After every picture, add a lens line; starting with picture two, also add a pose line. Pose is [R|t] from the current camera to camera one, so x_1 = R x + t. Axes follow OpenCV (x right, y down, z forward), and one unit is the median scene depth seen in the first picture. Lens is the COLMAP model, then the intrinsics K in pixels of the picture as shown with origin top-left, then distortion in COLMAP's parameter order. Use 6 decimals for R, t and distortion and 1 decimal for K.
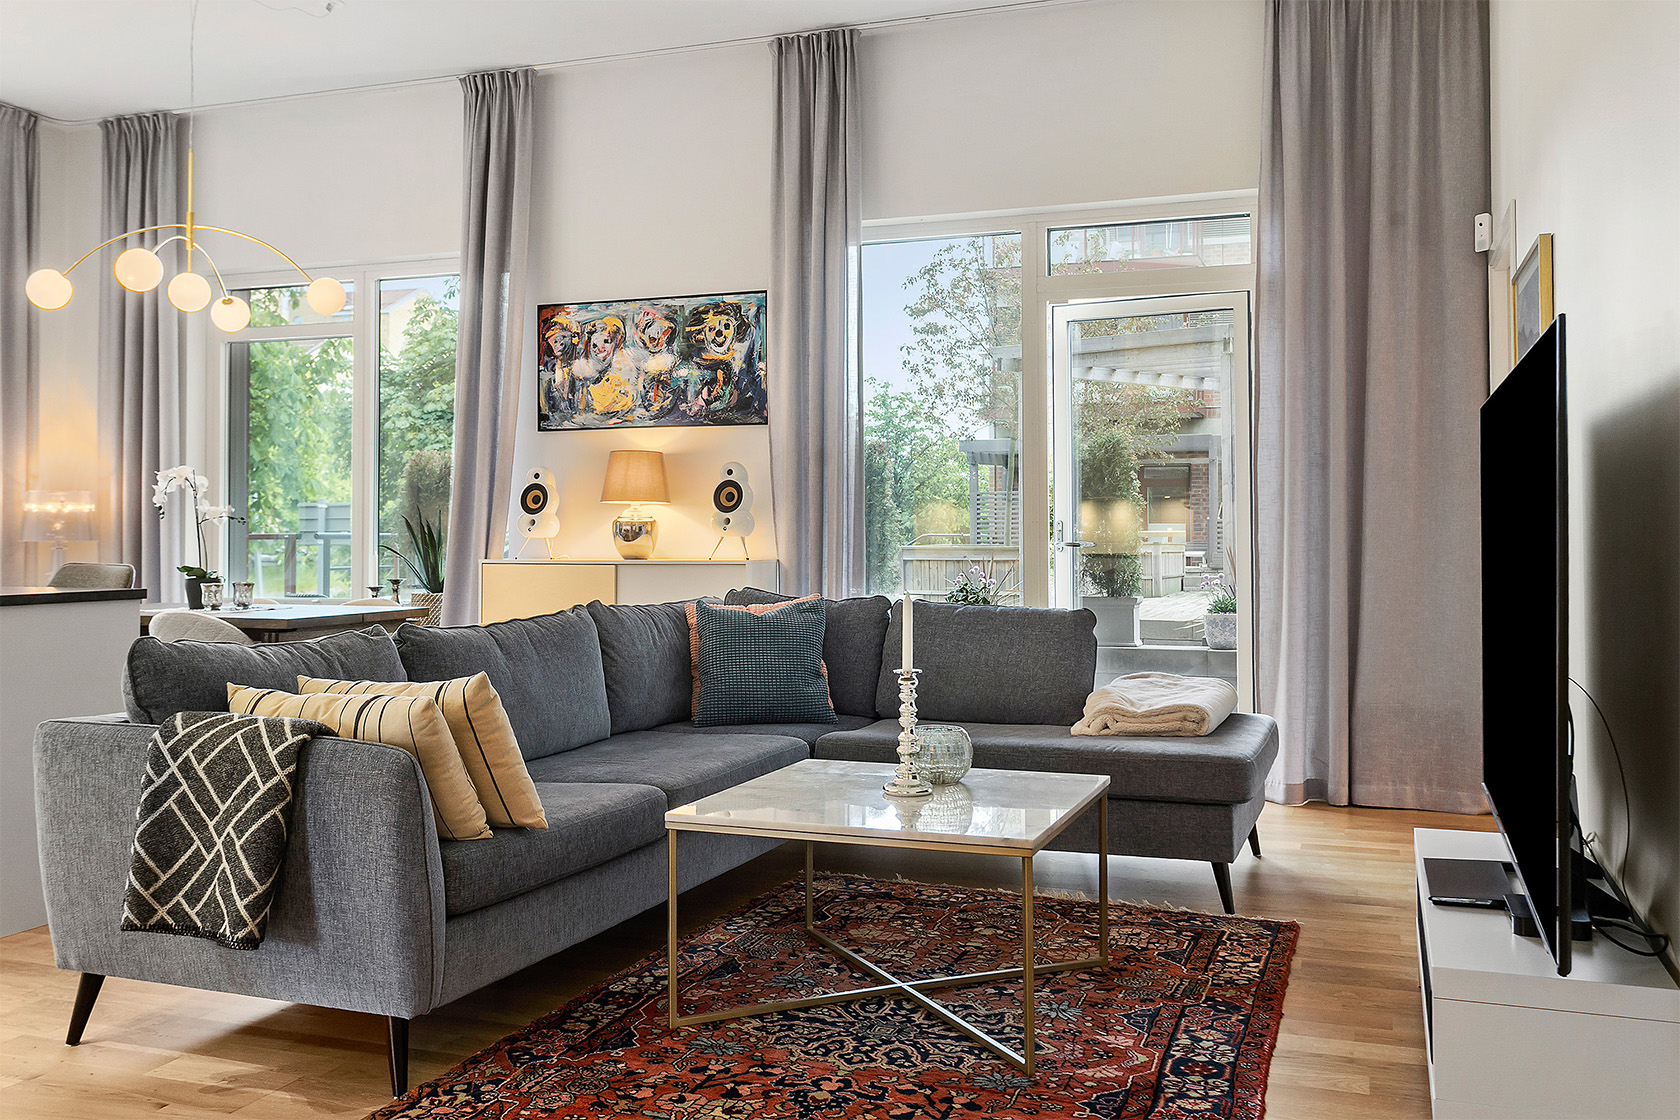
lens RADIAL K [[1489.6, 0, 839.0], [0, 1489.6, 548.9], [0, 0, 1]] dist [0.003272, 0.004864]
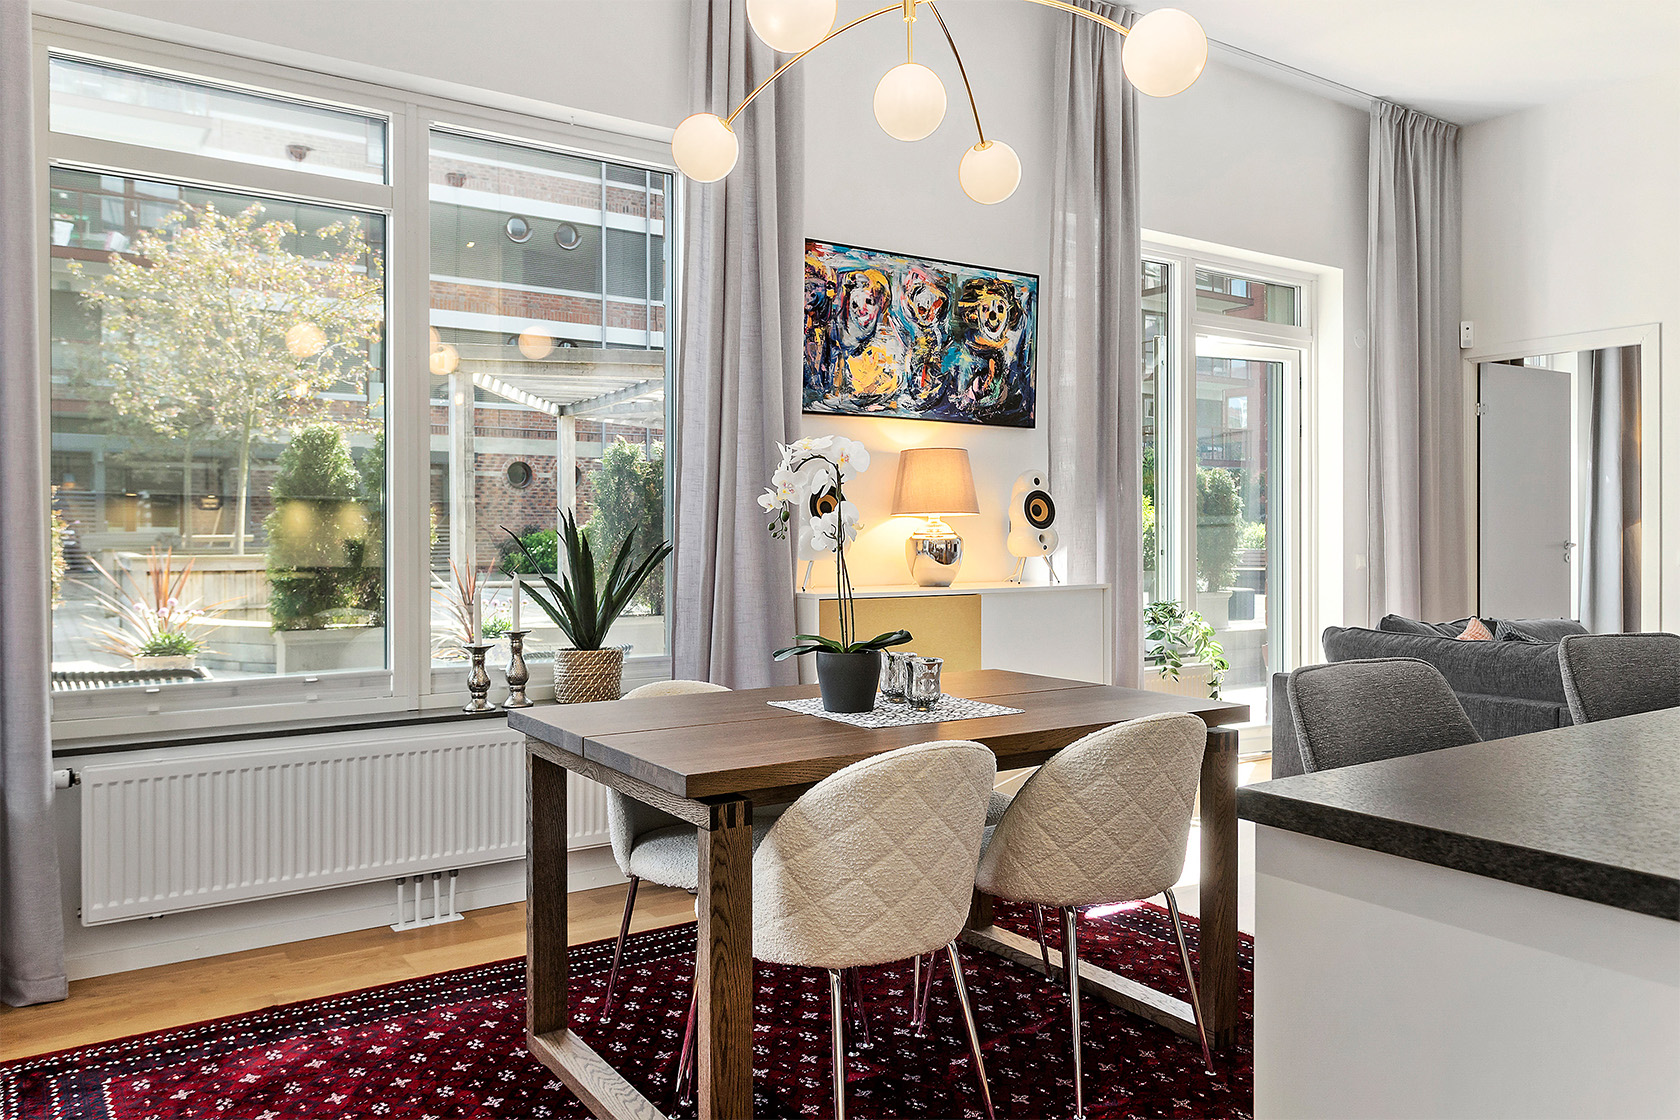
lens RADIAL K [[1199.6, 0, 840.6], [0, 1199.6, 561.9], [0, 0, 1]] dist [0.006476, 0.000180]
pose [[0.586995, -0.010994, 0.809516, -0.674829], [0.014633, 0.999889, 0.002968, -0.008741], [-0.809458, 0.010104, 0.587090, 0.666392]]
